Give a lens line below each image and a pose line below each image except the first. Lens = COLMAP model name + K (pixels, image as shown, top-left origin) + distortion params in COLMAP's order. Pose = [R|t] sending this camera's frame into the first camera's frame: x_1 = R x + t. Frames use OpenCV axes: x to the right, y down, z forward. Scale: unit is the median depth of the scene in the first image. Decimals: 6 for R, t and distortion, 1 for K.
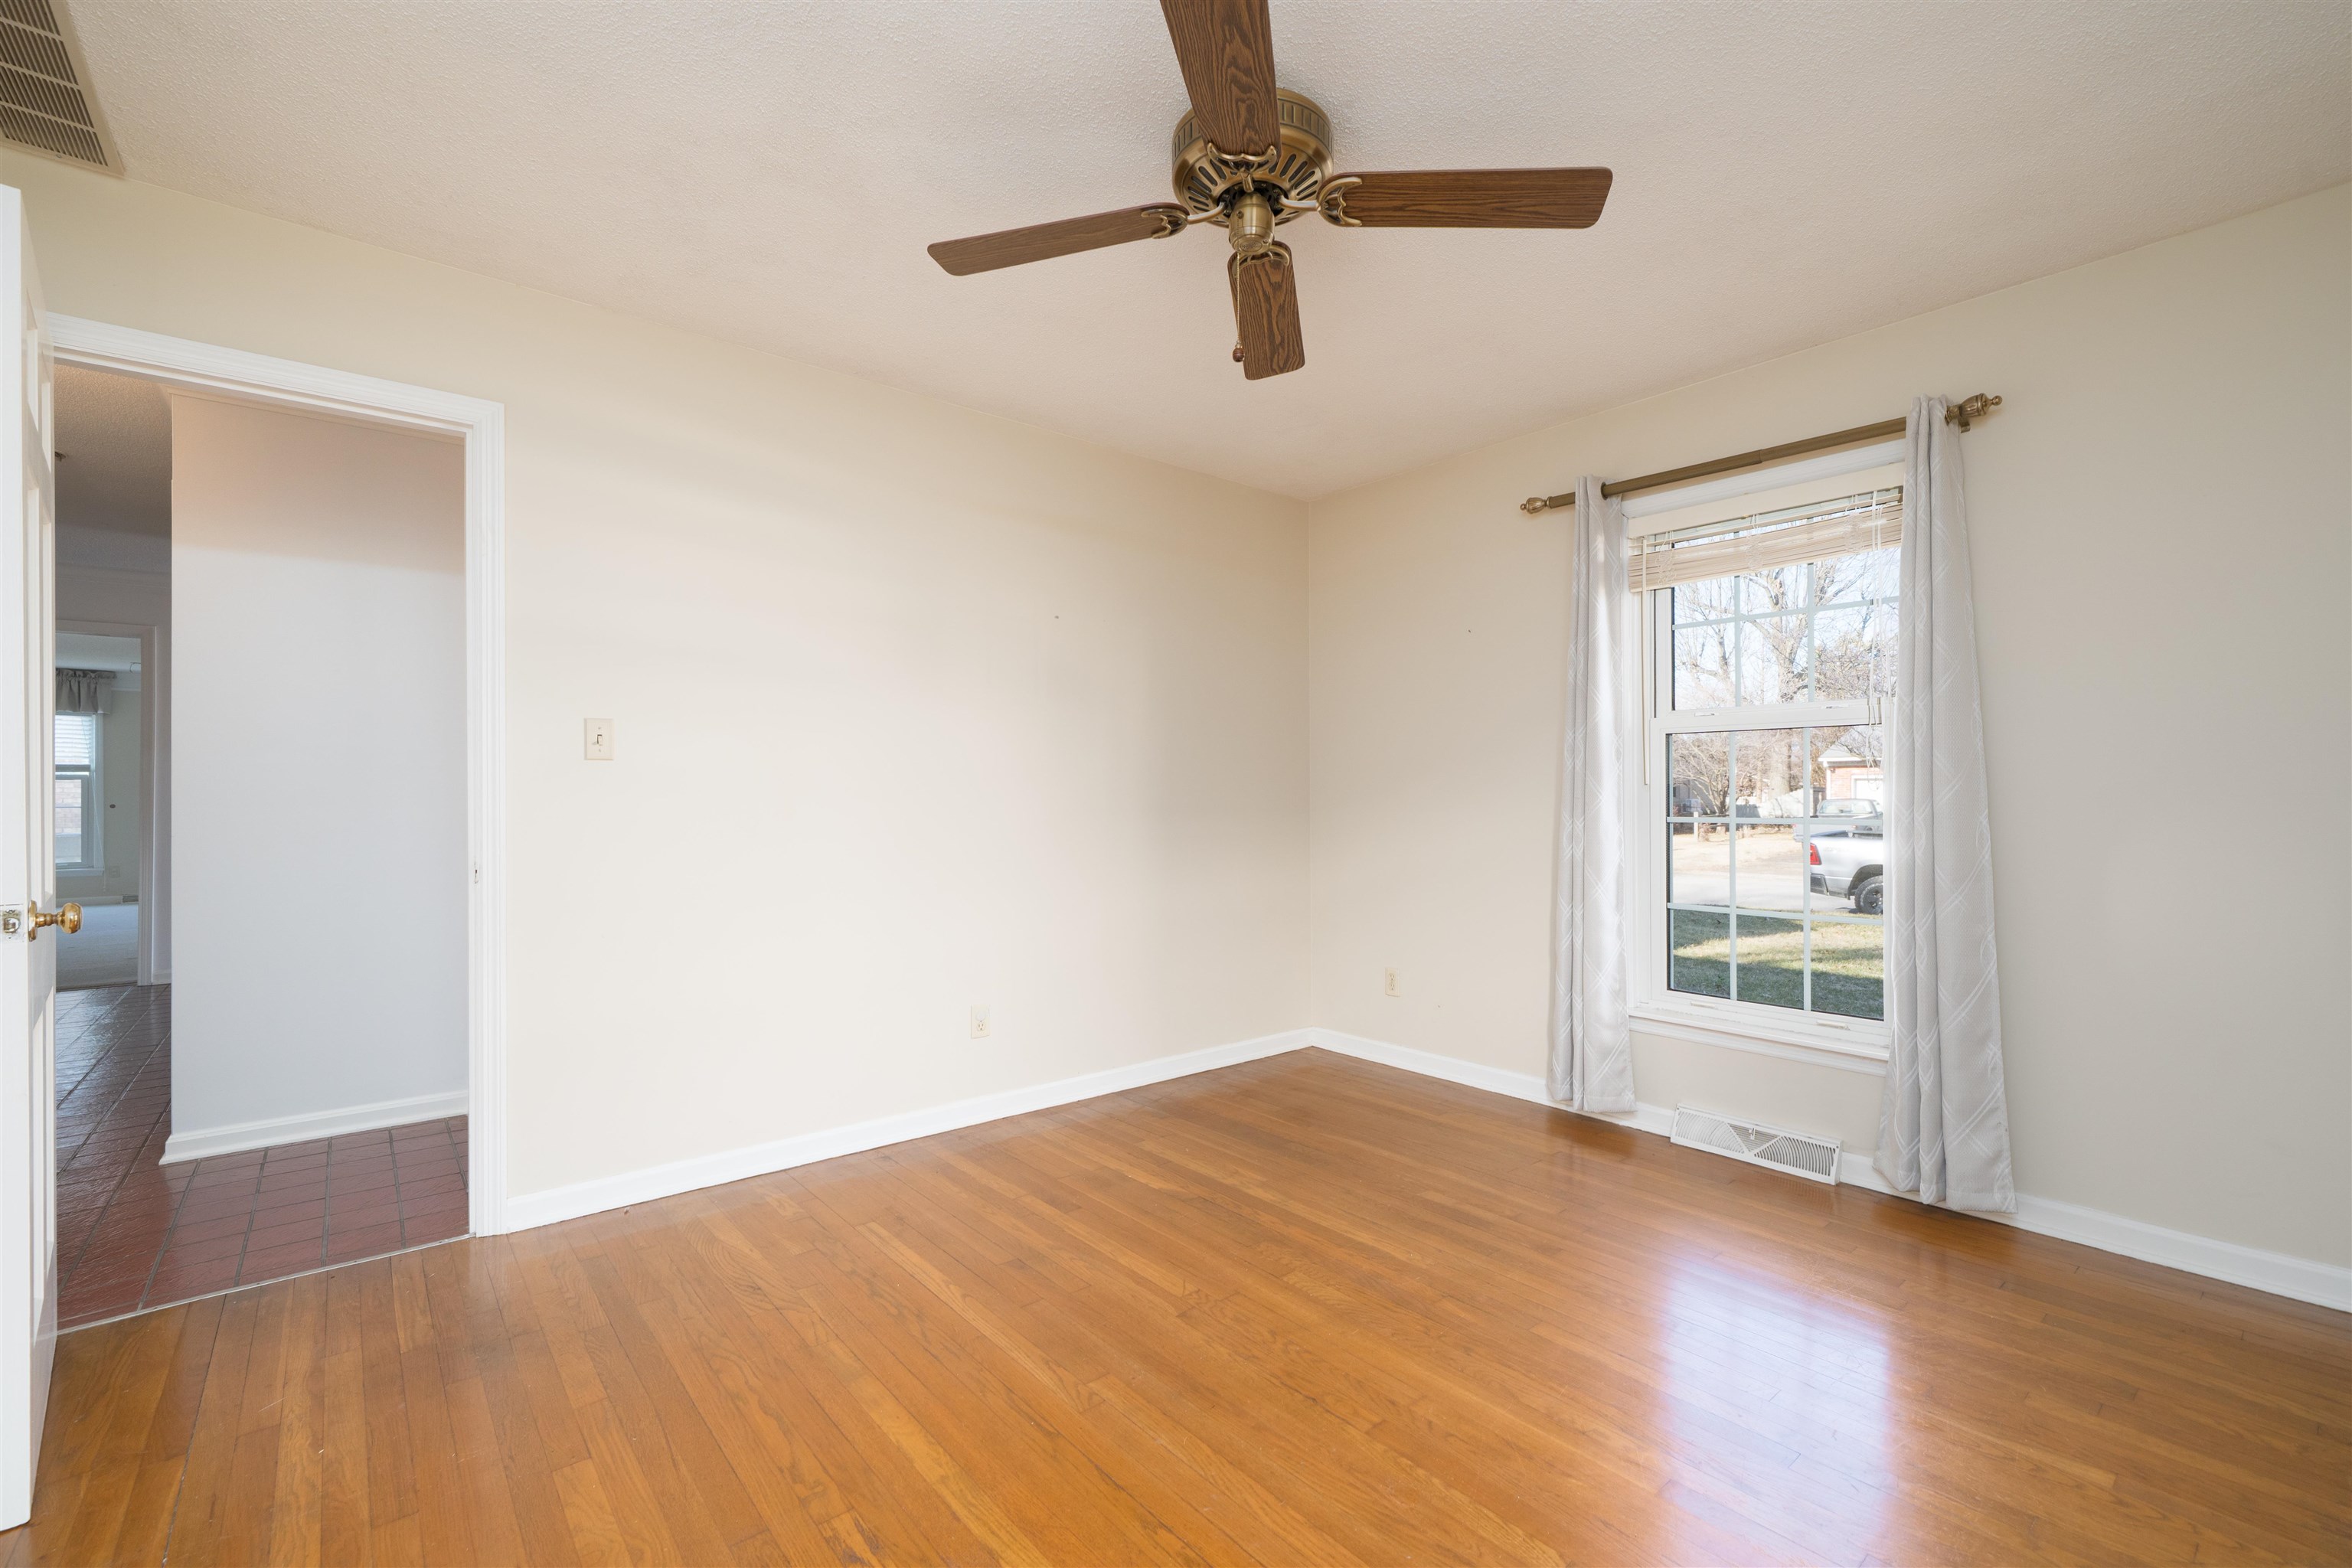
lens RADIAL K [[999.0, 0, 1168.0], [0, 999.0, 789.9], [0, 0, 1]] dist [-0.000655, -0.000074]
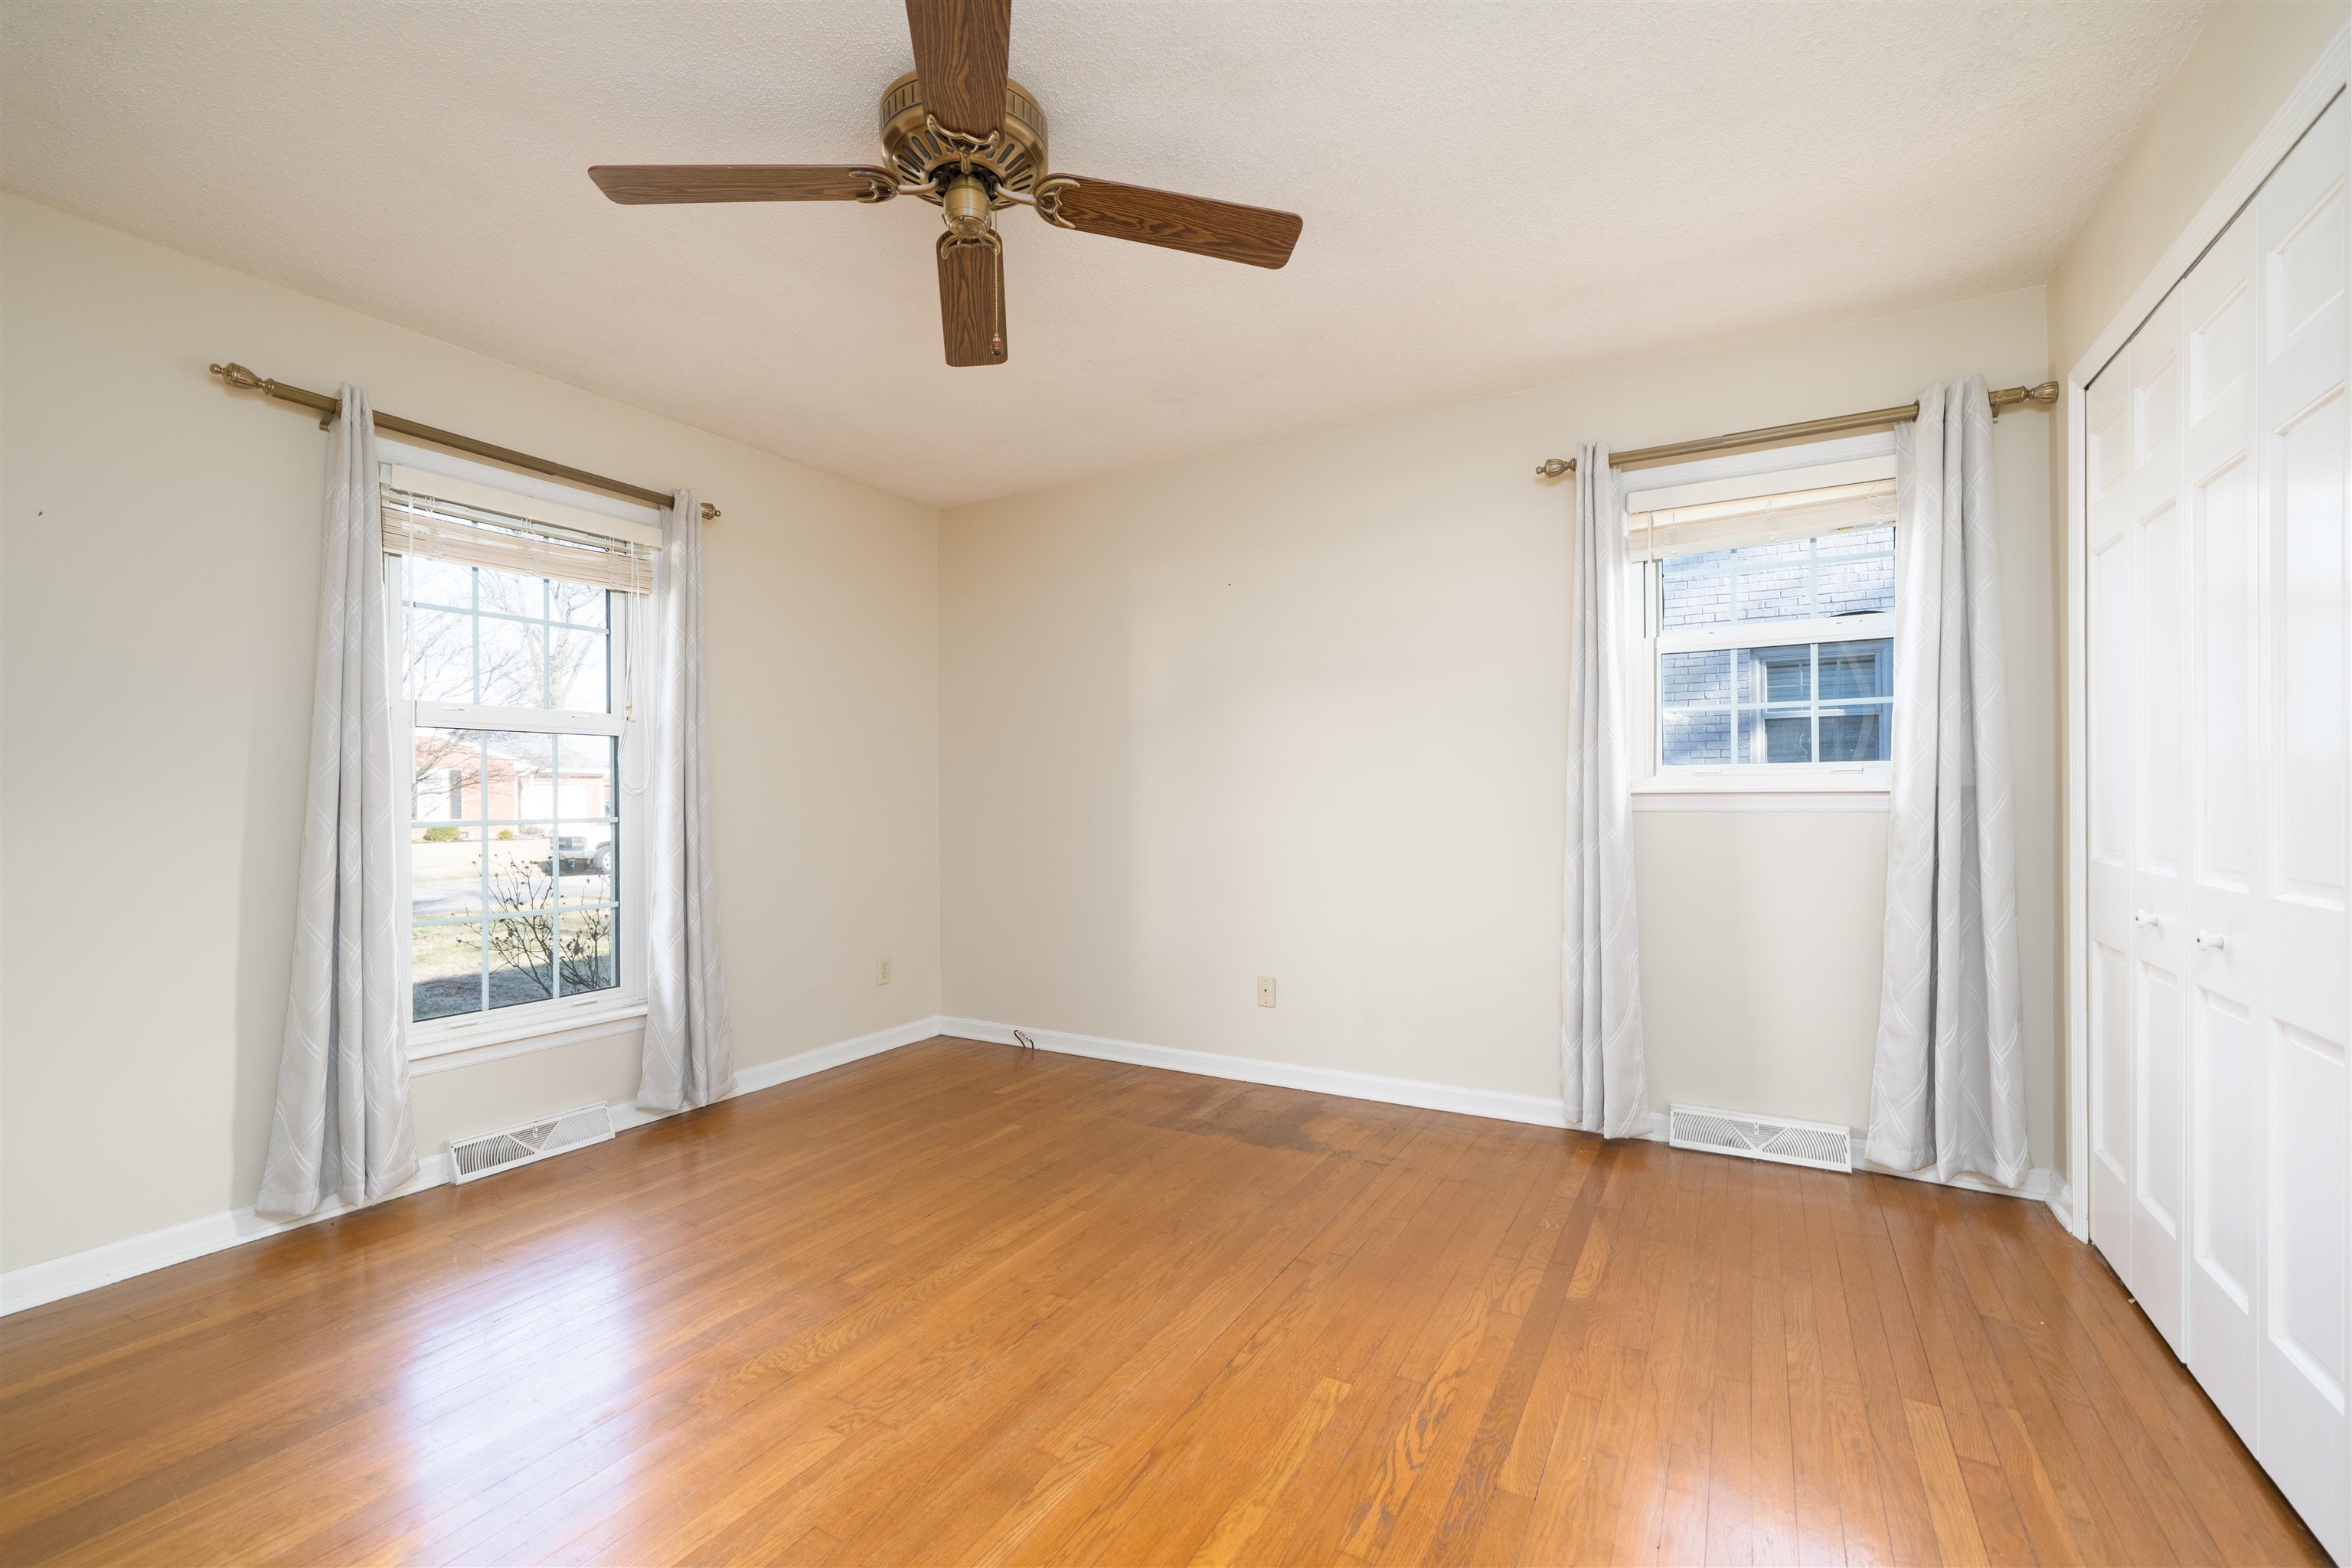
lens RADIAL K [[999.0, 0, 1168.0], [0, 999.0, 789.9], [0, 0, 1]] dist [-0.000655, -0.000074]
pose [[-0.343496, 0.007968, 0.939120, -0.789753], [0.005365, 0.999964, -0.006522, 0.012592], [-0.939139, 0.002798, -0.343527, 1.015363]]
